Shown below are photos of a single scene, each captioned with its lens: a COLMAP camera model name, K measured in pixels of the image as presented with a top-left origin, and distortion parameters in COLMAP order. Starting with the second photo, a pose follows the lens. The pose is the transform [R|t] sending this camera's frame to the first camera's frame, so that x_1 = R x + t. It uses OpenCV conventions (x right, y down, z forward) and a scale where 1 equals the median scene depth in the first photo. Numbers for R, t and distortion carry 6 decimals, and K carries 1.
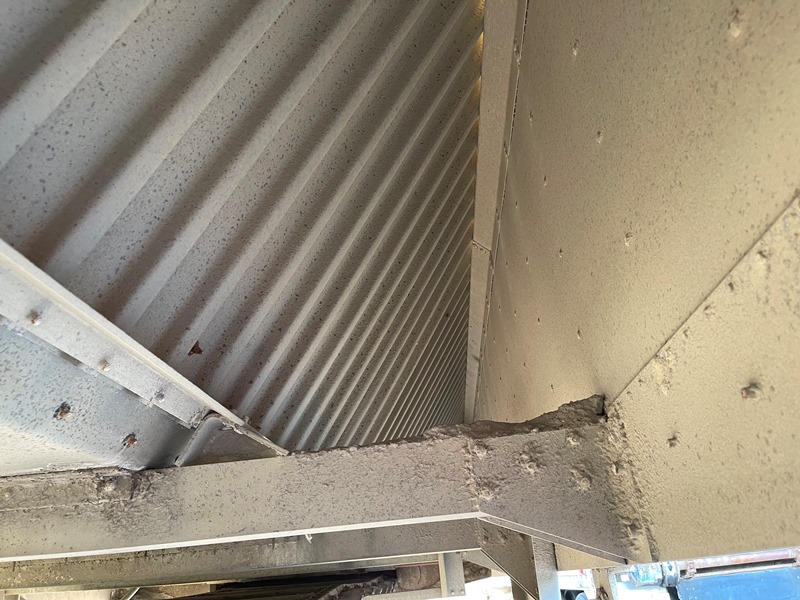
lens RADIAL K [[596.4, 0, 399.5], [0, 596.4, 301.3], [0, 0, 1]] dist [-0.006134, -0.027782]
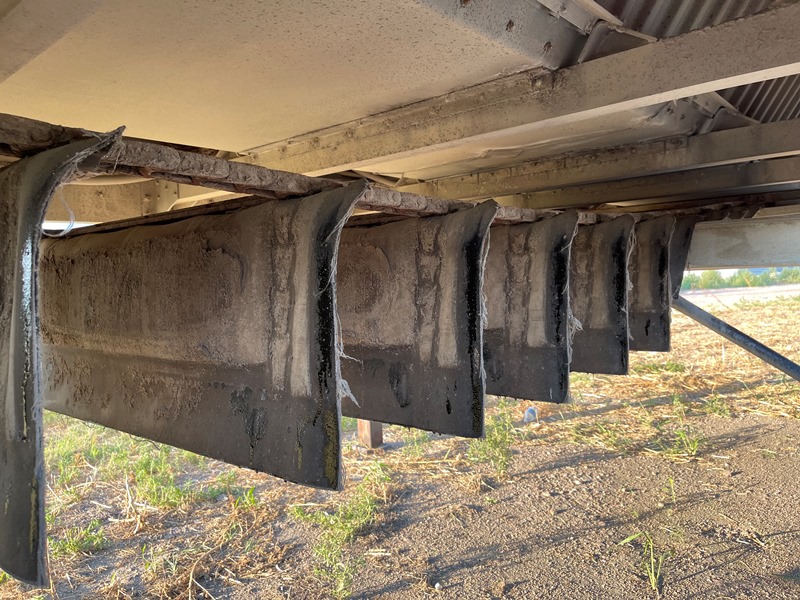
lens RADIAL K [[596.4, 0, 397.6], [0, 596.4, 304.0], [0, 0, 1]] dist [-0.006134, -0.027782]
pose [[0.801295, 0.077994, -0.593164, 0.198726], [0.237289, 0.868714, 0.434775, 0.046182], [0.549200, -0.489134, 0.677589, -0.576161]]
